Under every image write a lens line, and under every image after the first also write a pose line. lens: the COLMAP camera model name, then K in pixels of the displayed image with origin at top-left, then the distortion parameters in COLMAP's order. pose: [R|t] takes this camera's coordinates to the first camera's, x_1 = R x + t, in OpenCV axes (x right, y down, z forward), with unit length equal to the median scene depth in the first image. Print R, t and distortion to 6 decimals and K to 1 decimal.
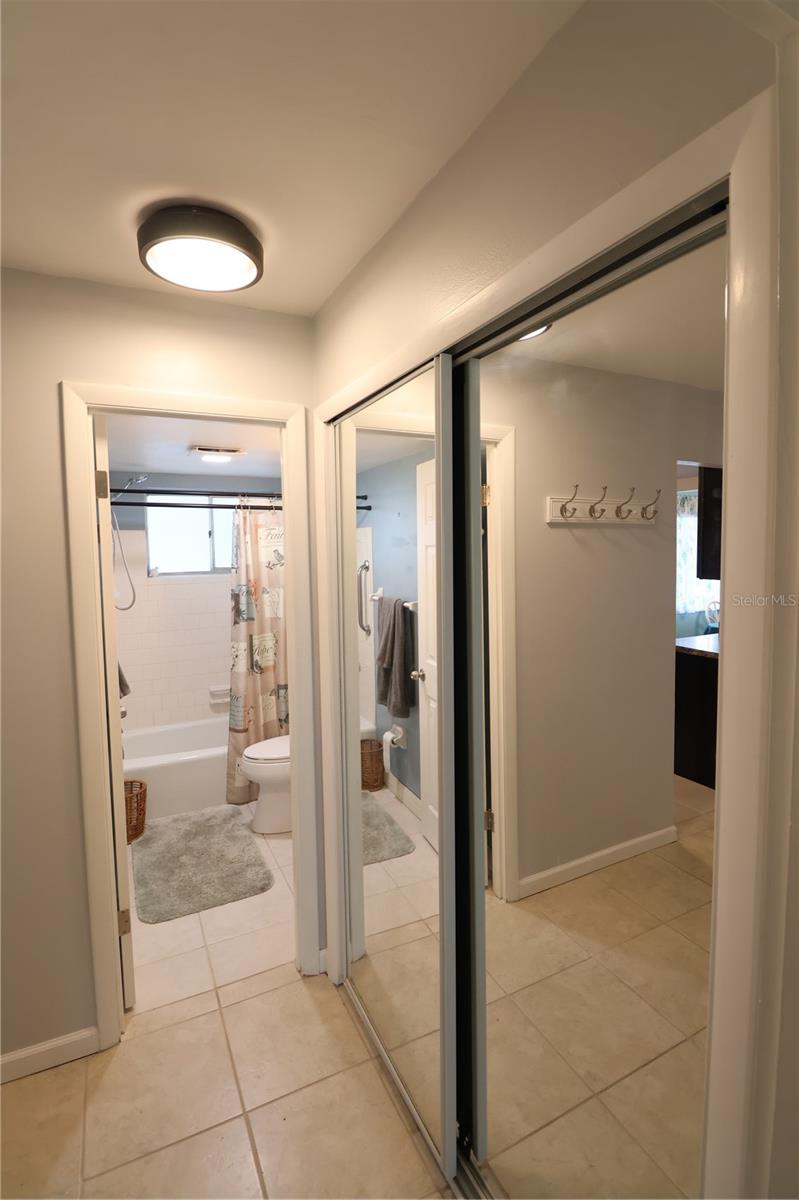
lens RADIAL K [[557.5, 0, 392.7], [0, 557.5, 592.1], [0, 0, 1]] dist [-0.002169, -0.010458]
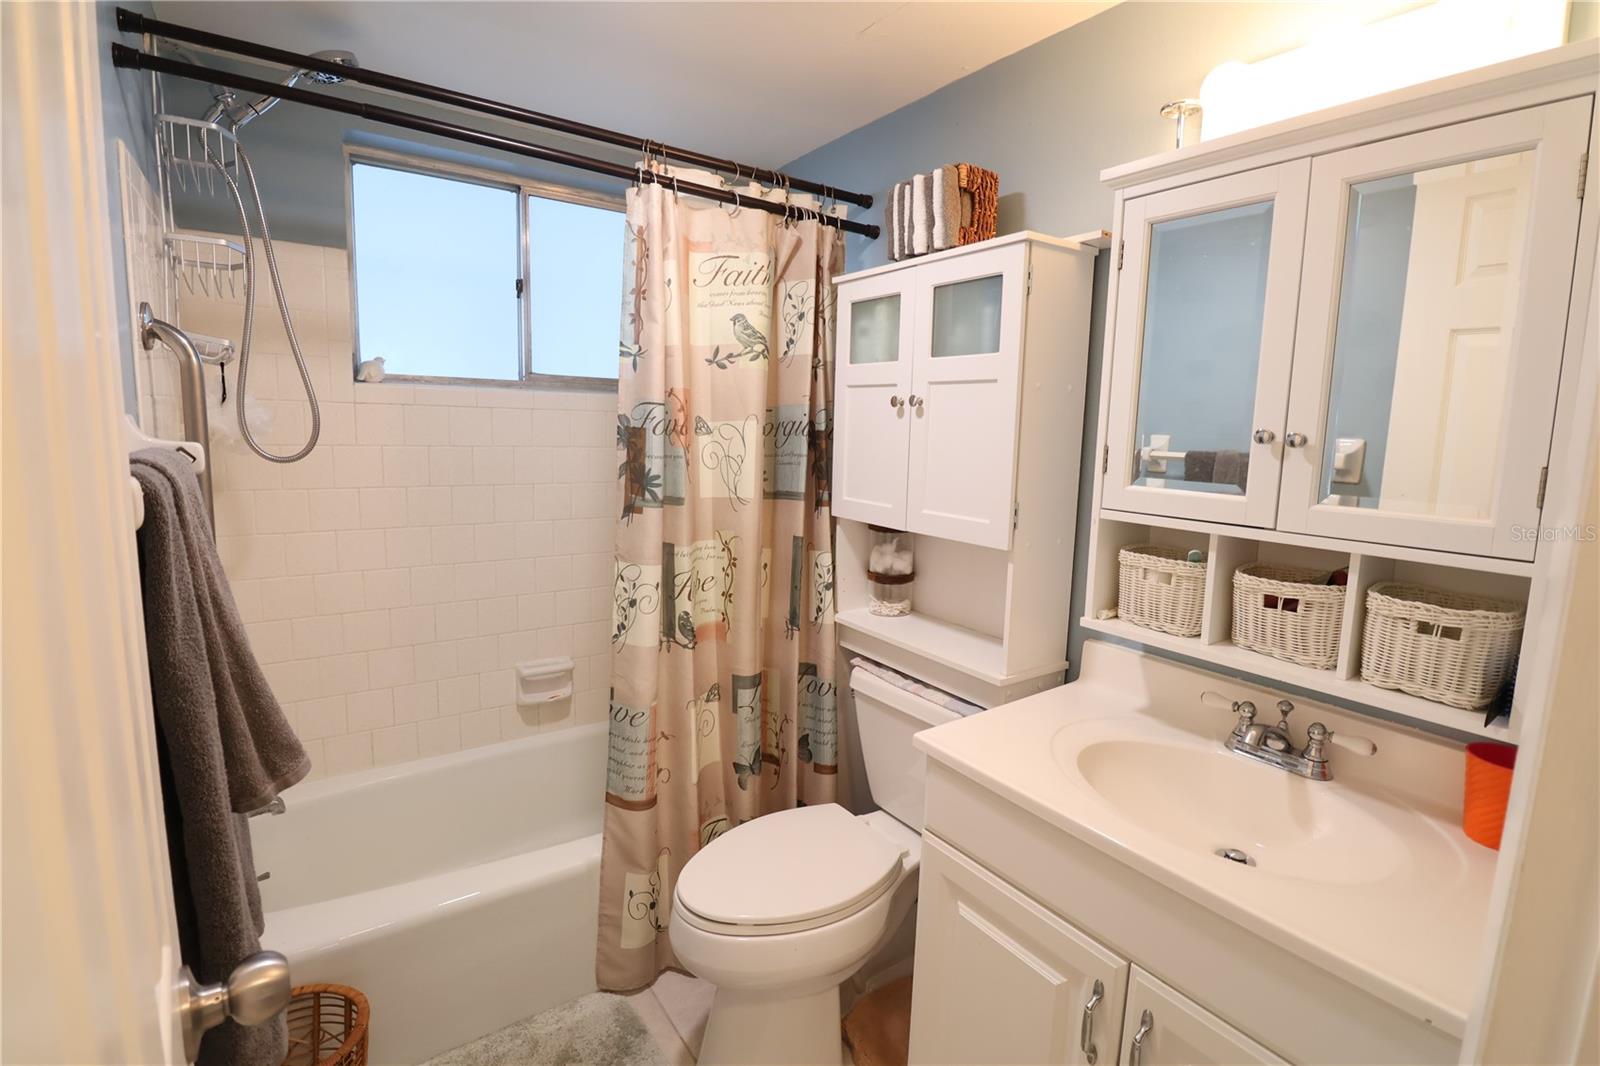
lens RADIAL K [[743.3, 0, 815.8], [0, 743.3, 532.0], [0, 0, 1]] dist [-0.002169, -0.010458]
pose [[0.985600, 0.024540, 0.167300, -0.242030], [-0.036676, 0.996884, 0.069838, 0.031517], [-0.165065, -0.074968, 0.983429, 0.507614]]
